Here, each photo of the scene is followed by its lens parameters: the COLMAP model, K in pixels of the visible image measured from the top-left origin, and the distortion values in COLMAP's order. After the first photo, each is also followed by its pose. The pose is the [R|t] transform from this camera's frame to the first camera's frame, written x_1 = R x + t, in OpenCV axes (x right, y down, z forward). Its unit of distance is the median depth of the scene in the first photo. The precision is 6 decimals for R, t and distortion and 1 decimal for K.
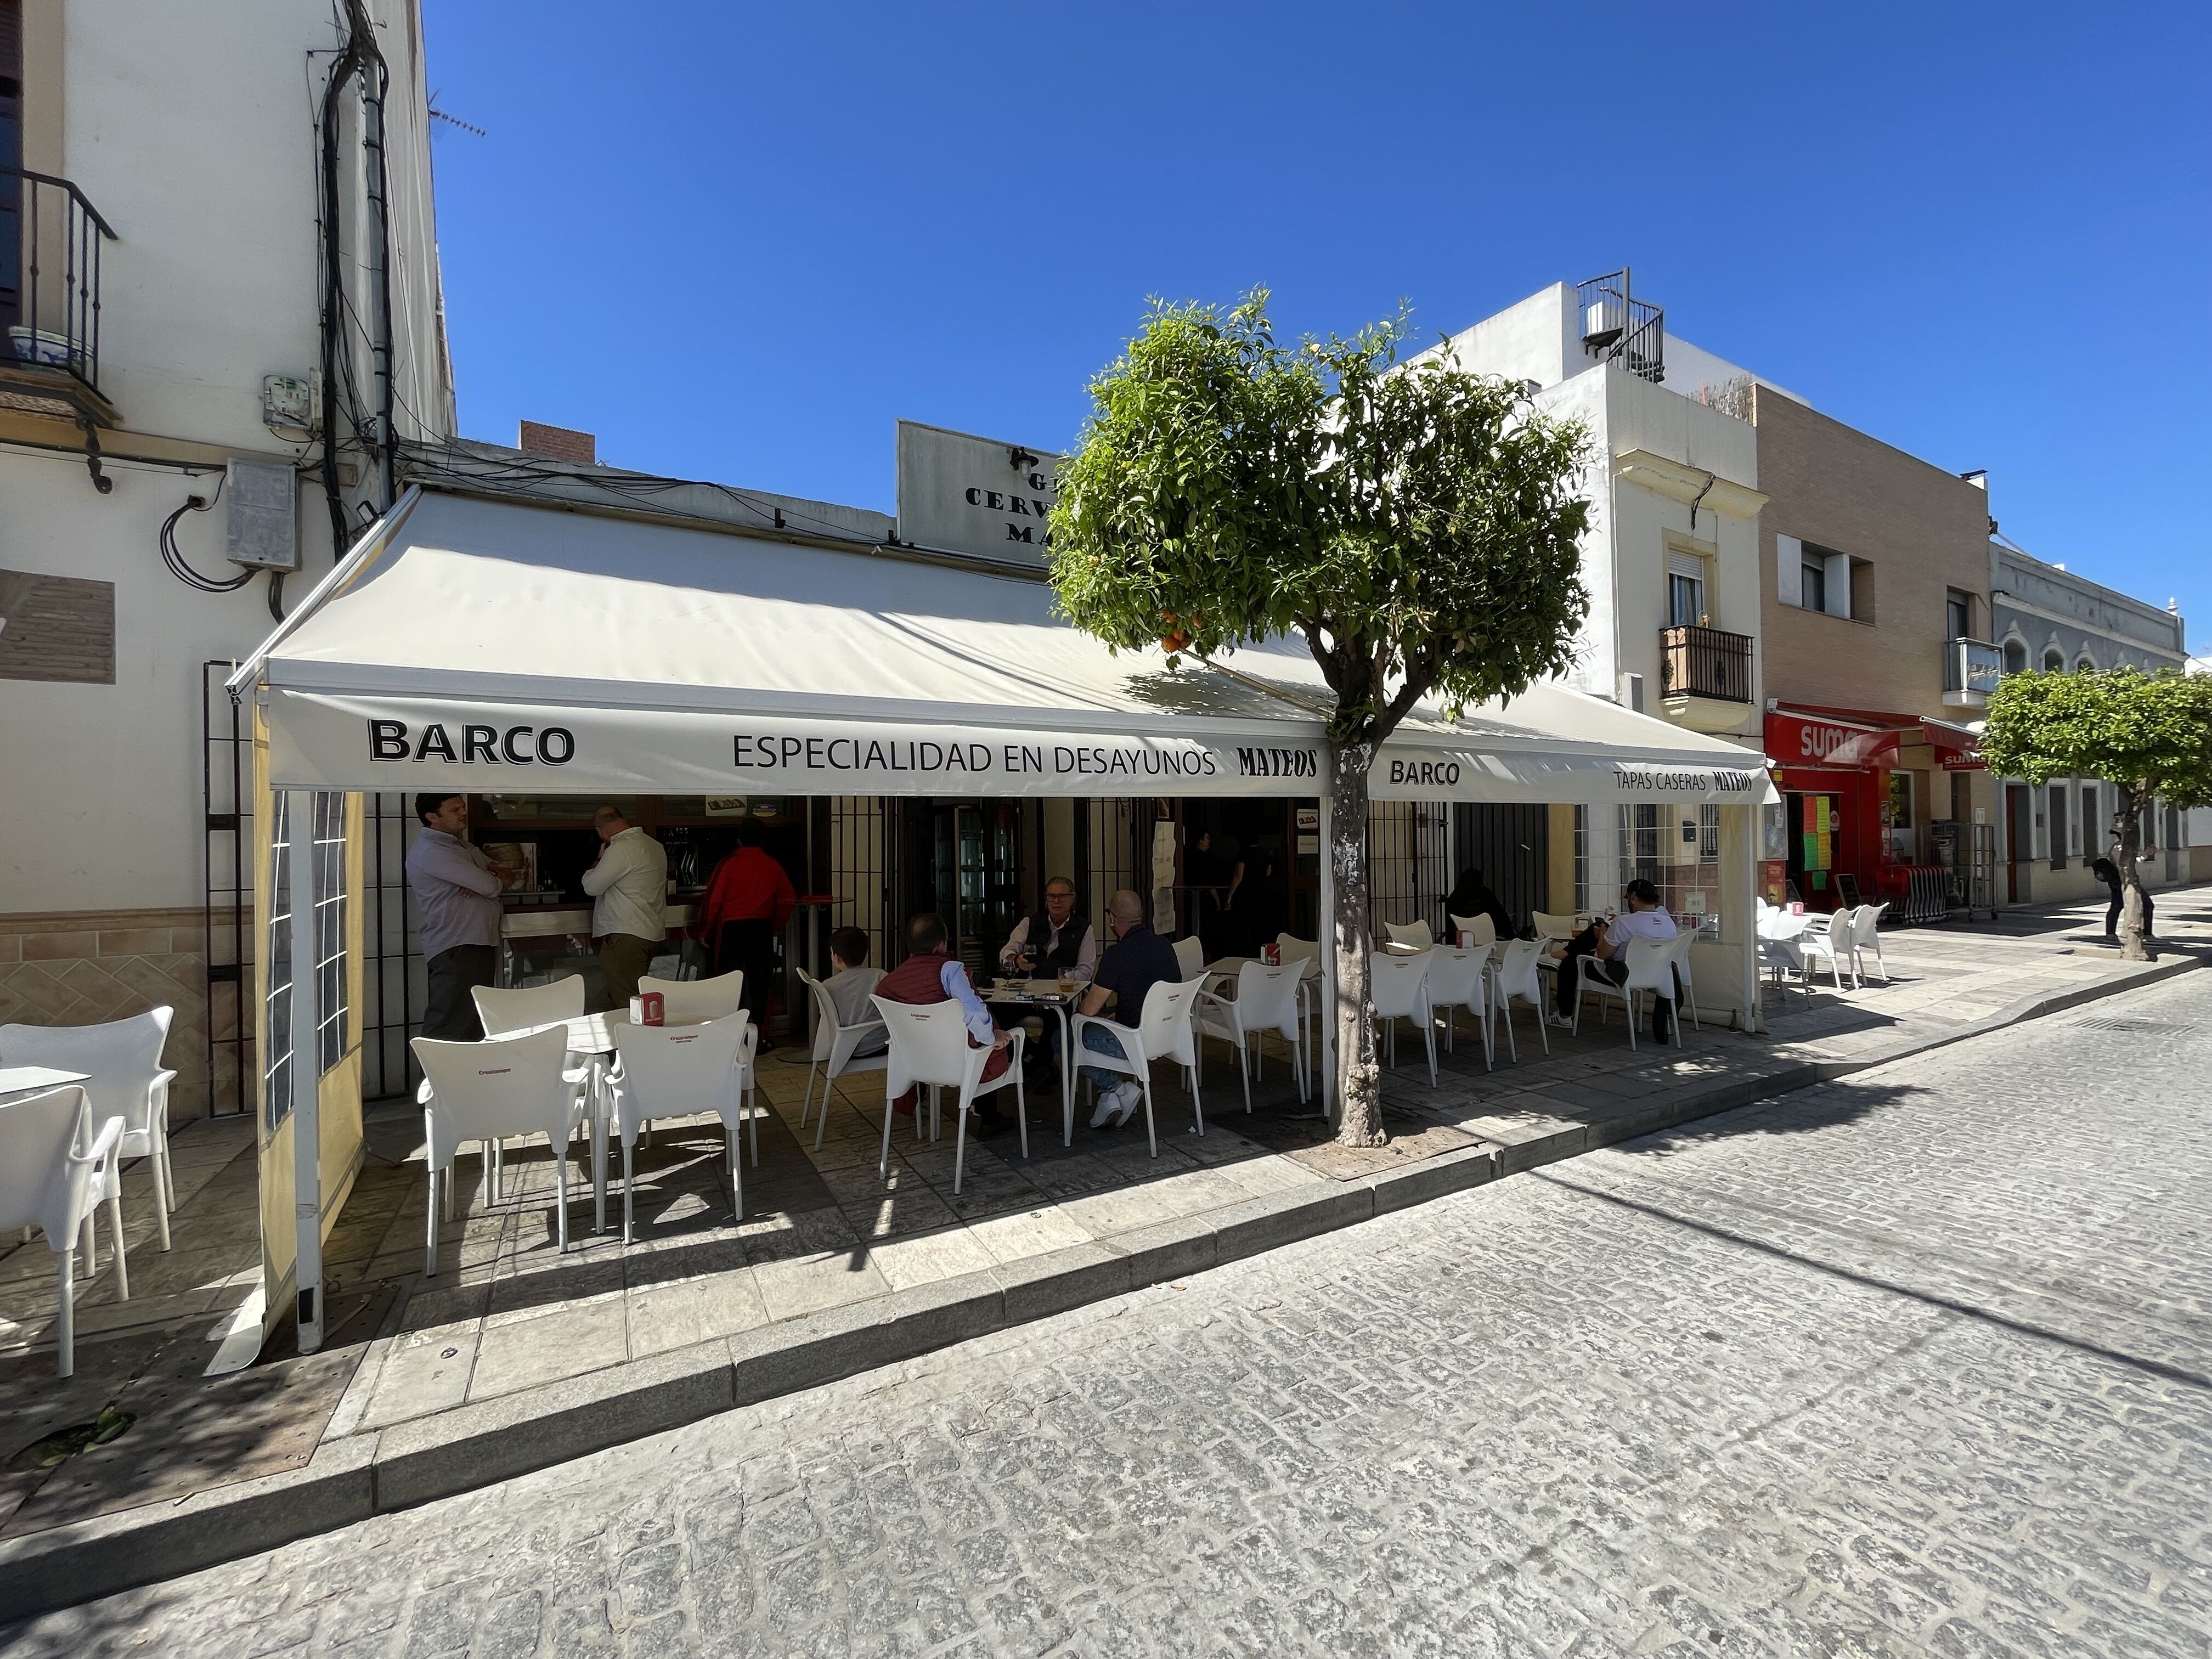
lens RADIAL K [[893.8, 0, 1093.3], [0, 893.8, 833.7], [0, 0, 1]] dist [-0.001854, 0.001078]
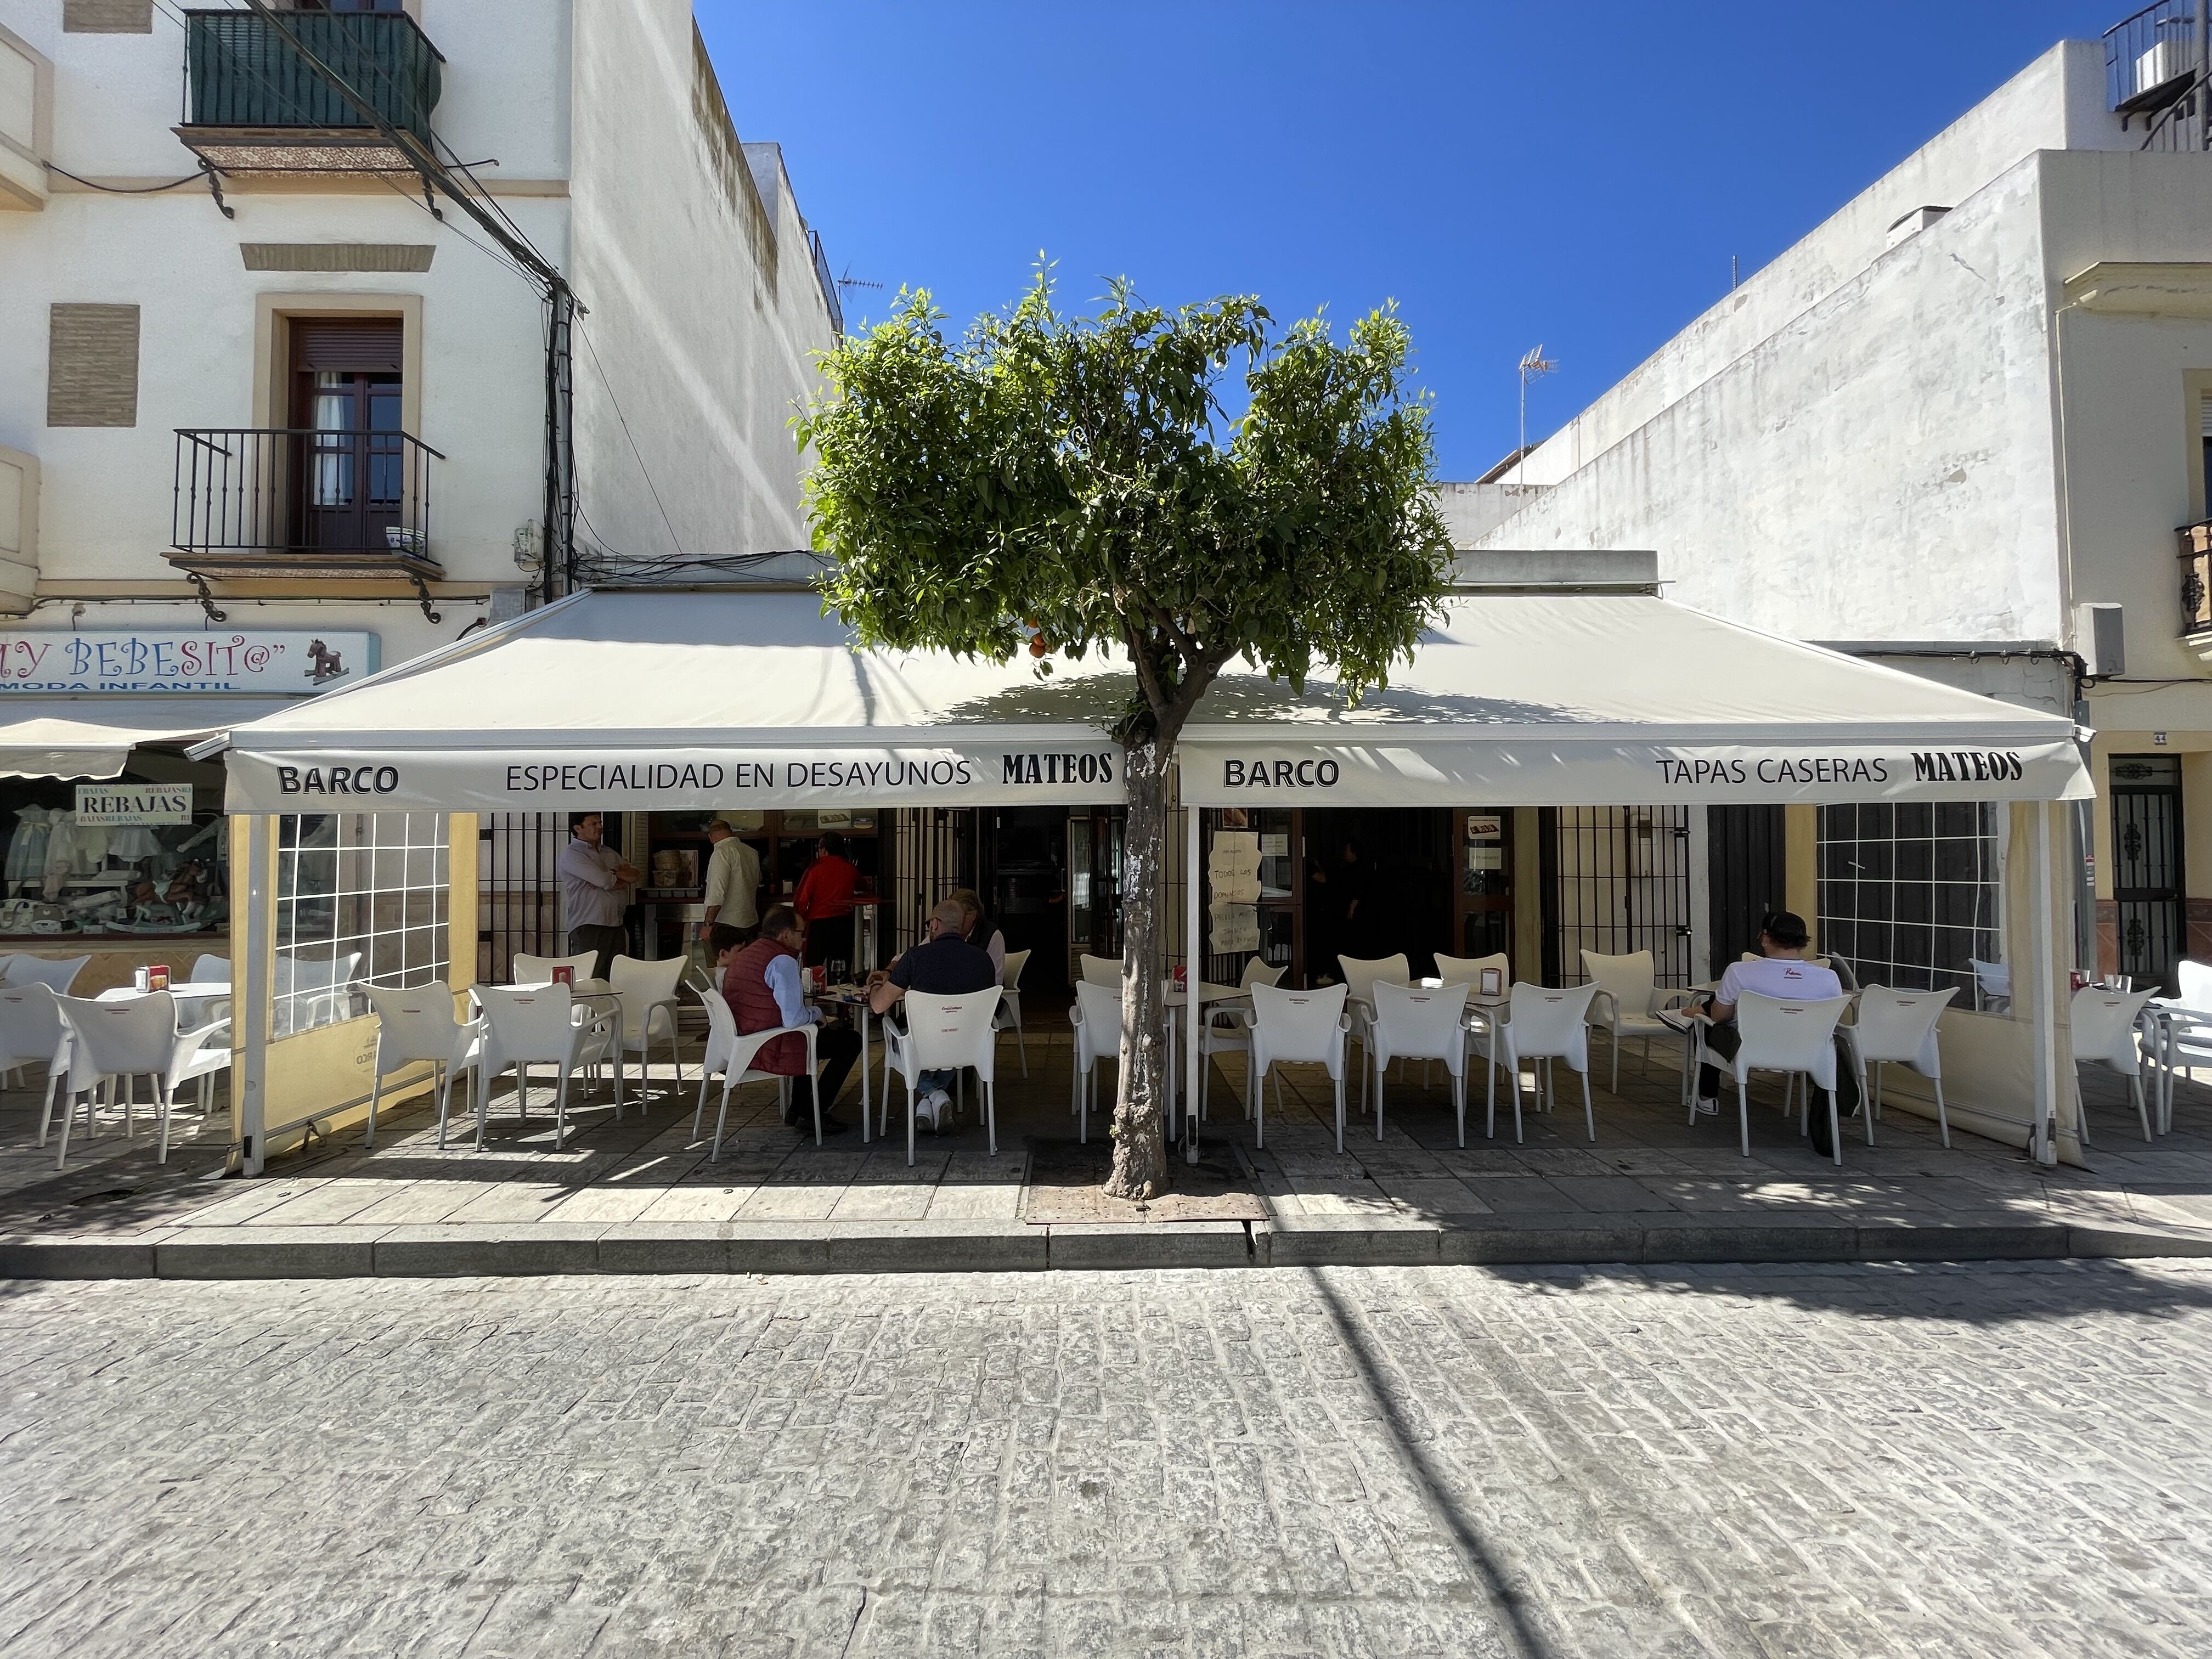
lens RADIAL K [[893.8, 0, 1108.8], [0, 893.8, 831.5], [0, 0, 1]] dist [-0.001854, 0.001078]
pose [[0.880301, -0.003252, -0.474405, 0.745895], [-0.003292, 0.999911, -0.012963, -0.001652], [0.474405, 0.012973, 0.880211, 0.215268]]
